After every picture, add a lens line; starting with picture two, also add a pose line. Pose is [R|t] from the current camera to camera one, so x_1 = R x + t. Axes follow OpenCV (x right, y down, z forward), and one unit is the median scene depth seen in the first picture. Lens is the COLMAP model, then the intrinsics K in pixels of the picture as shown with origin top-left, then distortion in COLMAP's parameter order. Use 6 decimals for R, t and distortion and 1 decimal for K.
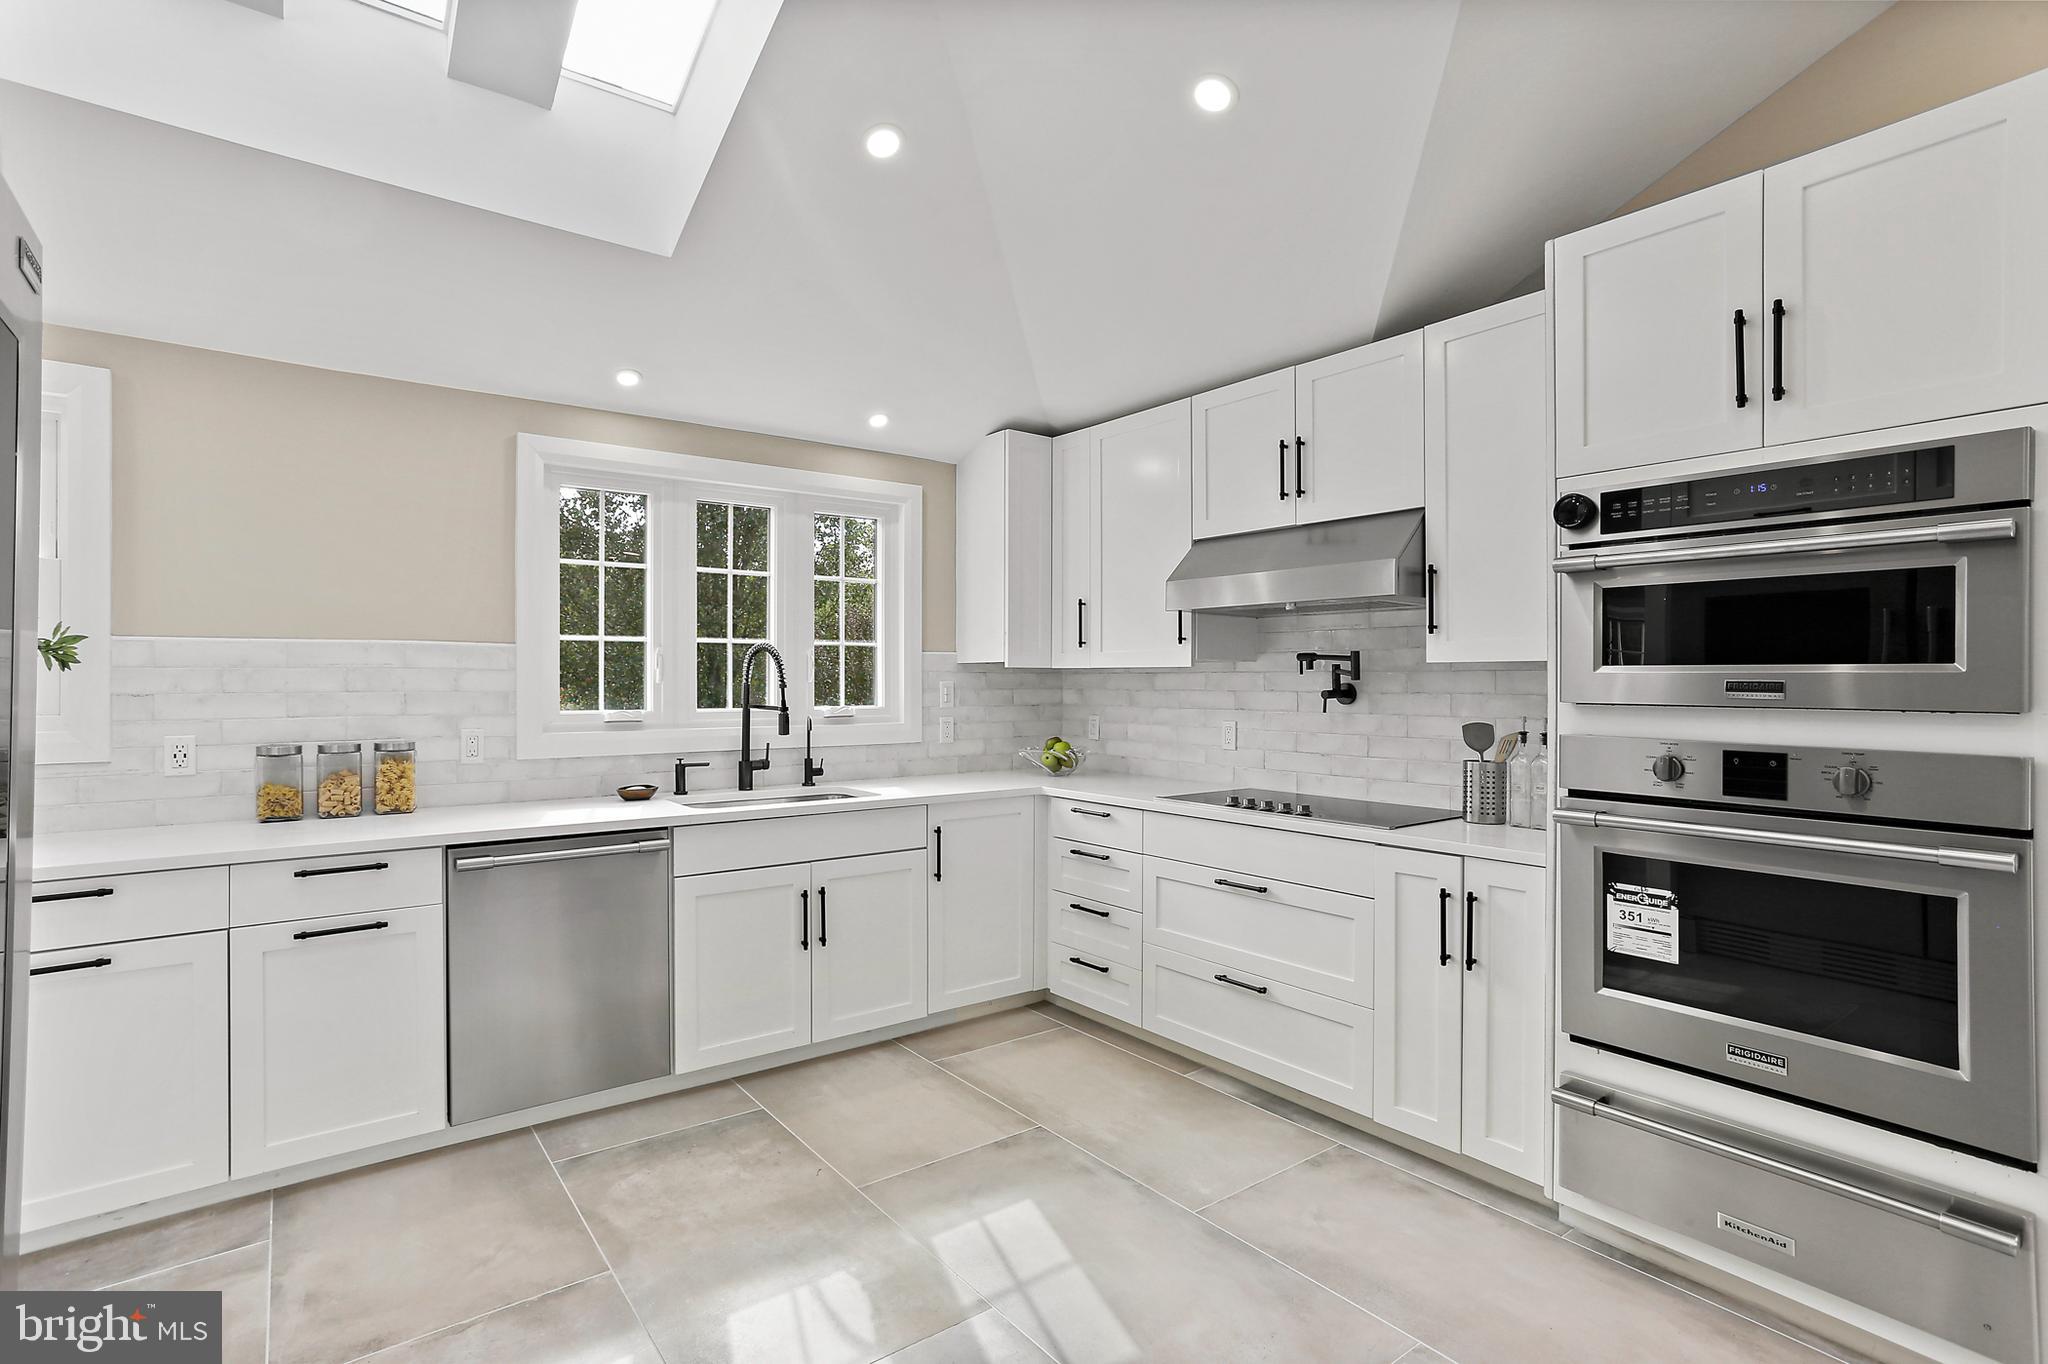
lens RADIAL K [[996.6, 0, 1024.6], [0, 996.6, 676.5], [0, 0, 1]] dist [-0.058413, 0.035238]
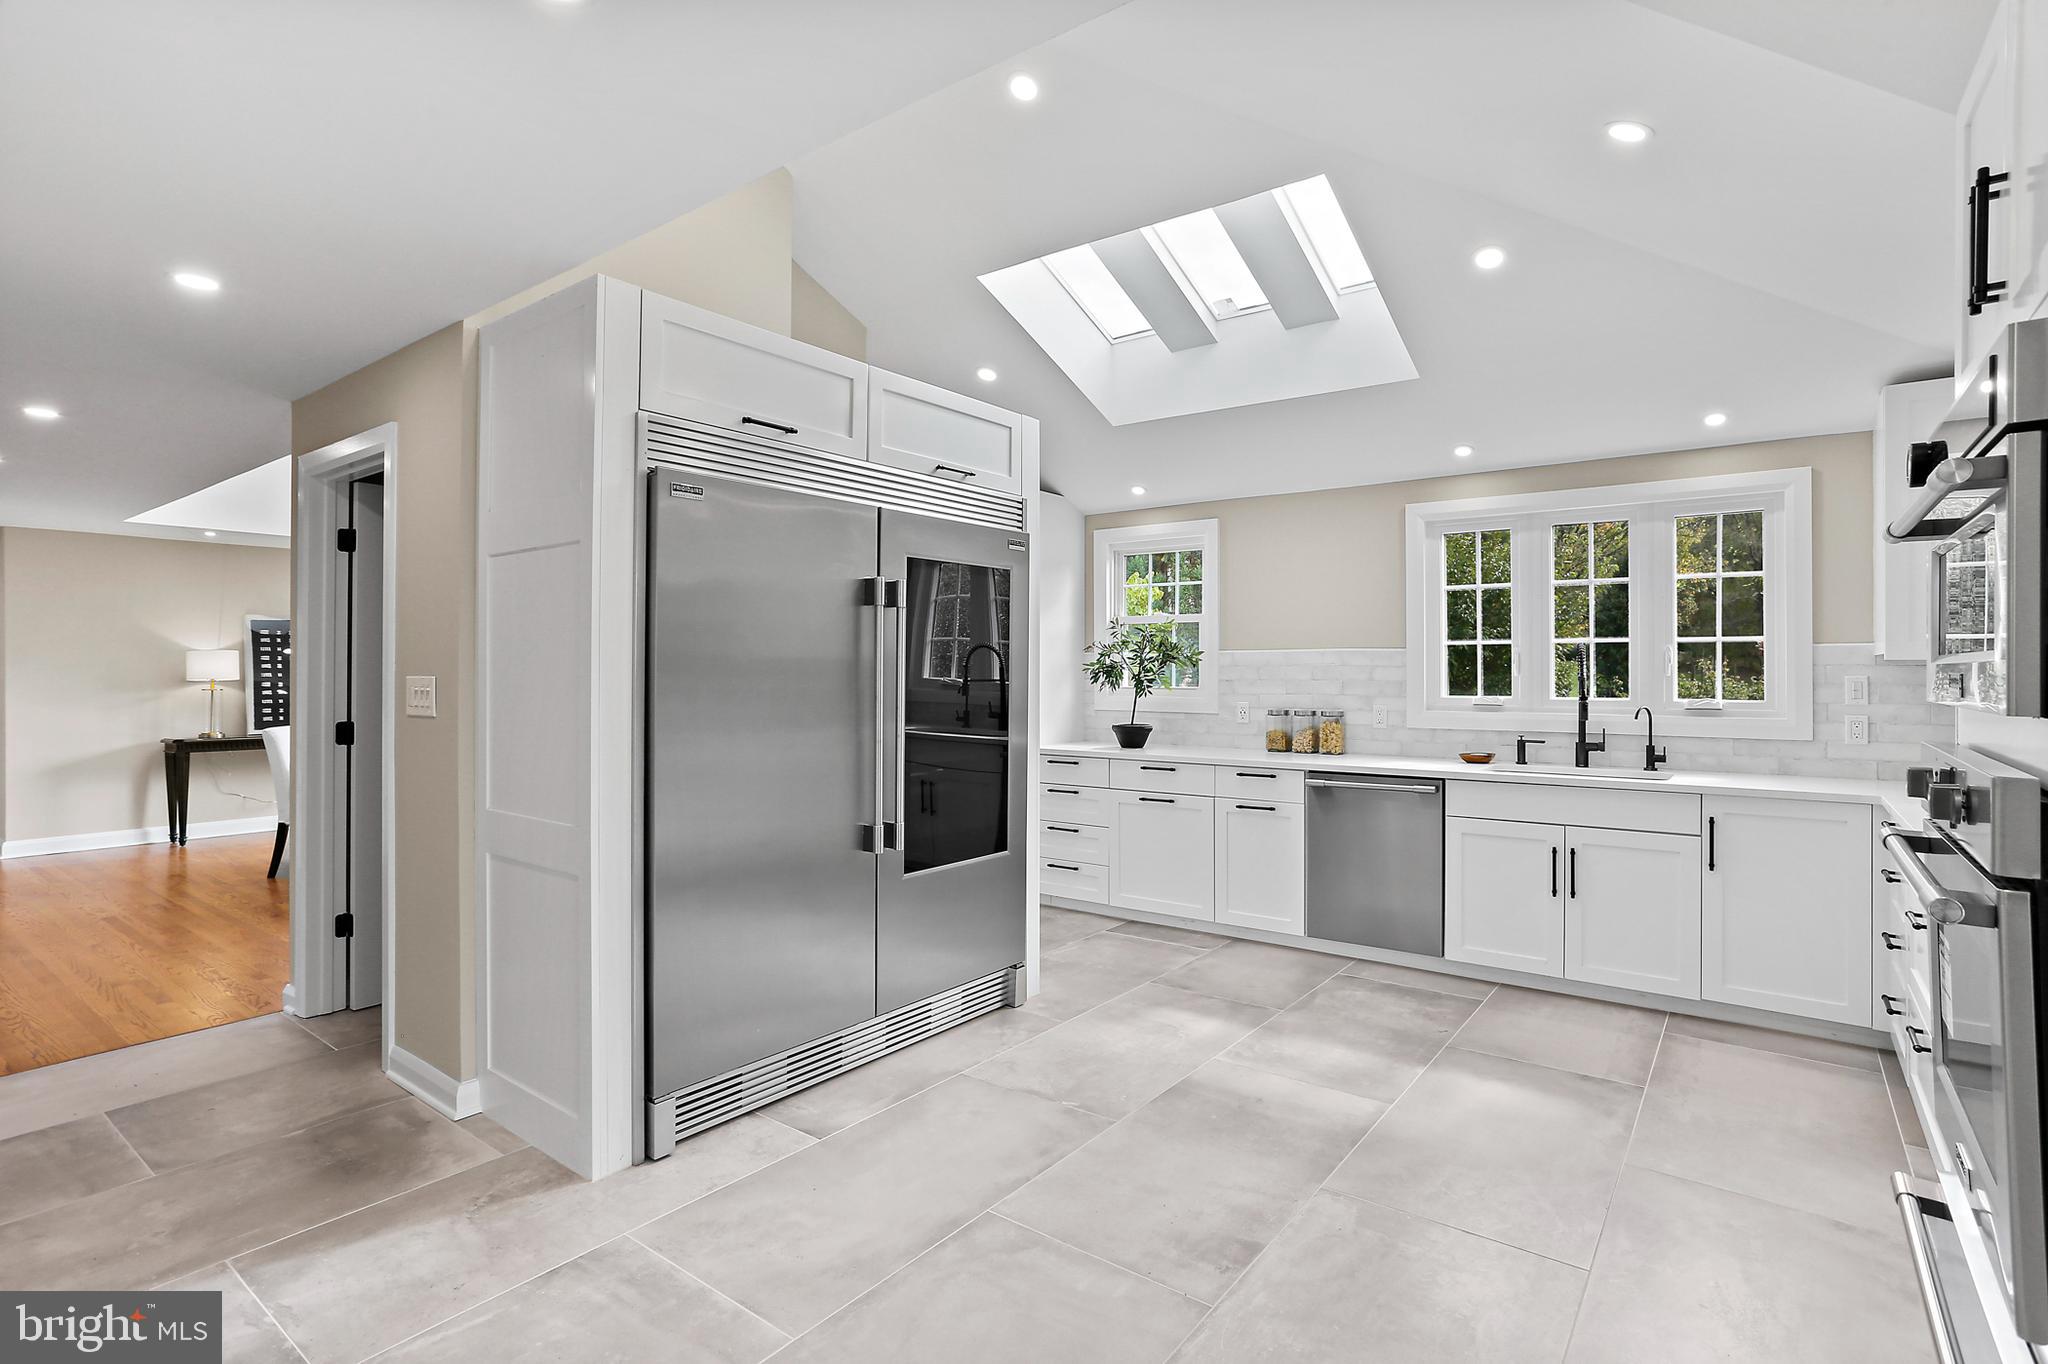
lens RADIAL K [[1010.5, 0, 1025.1], [0, 1010.5, 670.3], [0, 0, 1]] dist [-0.000830, -0.000254]
pose [[0.269582, -0.001411, -0.962977, 0.780891], [0.001317, 0.999999, -0.001096, -0.000073], [0.962977, -0.000973, 0.269583, 0.042890]]
